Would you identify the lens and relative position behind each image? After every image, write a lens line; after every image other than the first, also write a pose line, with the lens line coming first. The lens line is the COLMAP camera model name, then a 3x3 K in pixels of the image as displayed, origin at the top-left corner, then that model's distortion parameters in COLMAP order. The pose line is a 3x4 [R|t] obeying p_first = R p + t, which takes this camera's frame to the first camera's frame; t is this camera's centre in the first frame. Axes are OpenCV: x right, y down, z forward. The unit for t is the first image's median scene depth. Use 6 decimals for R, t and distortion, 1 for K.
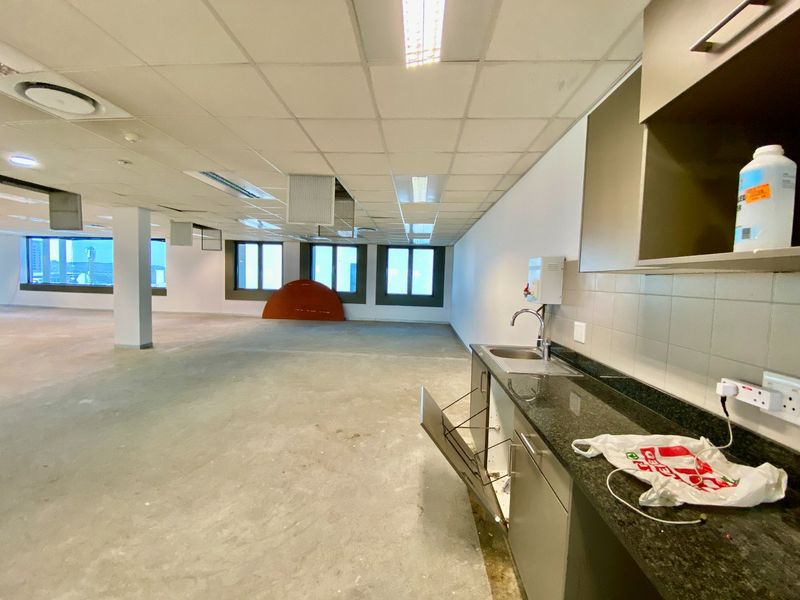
lens RADIAL K [[327.1, 0, 400.0], [0, 327.1, 300.0], [0, 0, 1]] dist [0.001366, -0.000064]
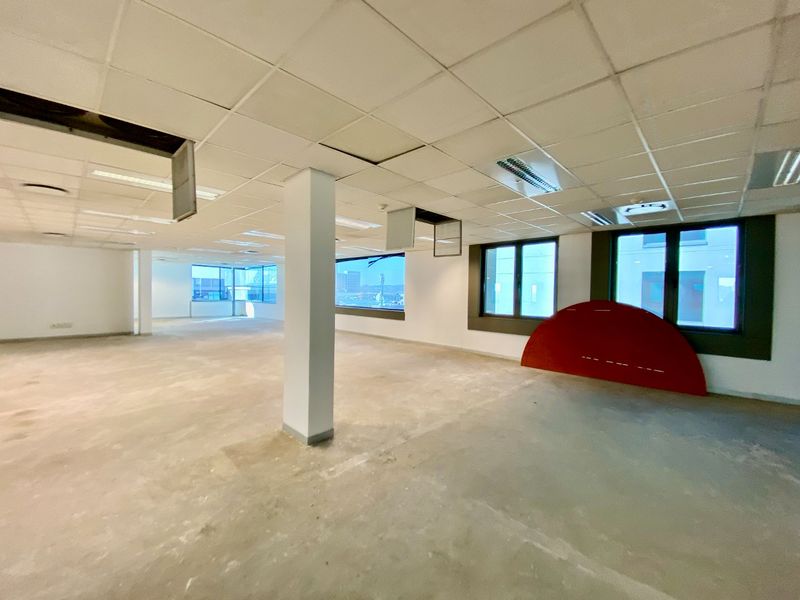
lens RADIAL K [[327.1, 0, 400.0], [0, 327.1, 300.0], [0, 0, 1]] dist [0.001366, -0.000064]
pose [[0.756428, -0.004559, -0.654061, -0.188977], [-0.029417, 0.998727, -0.040983, -0.032465], [0.653415, 0.050241, 0.755330, 0.379967]]
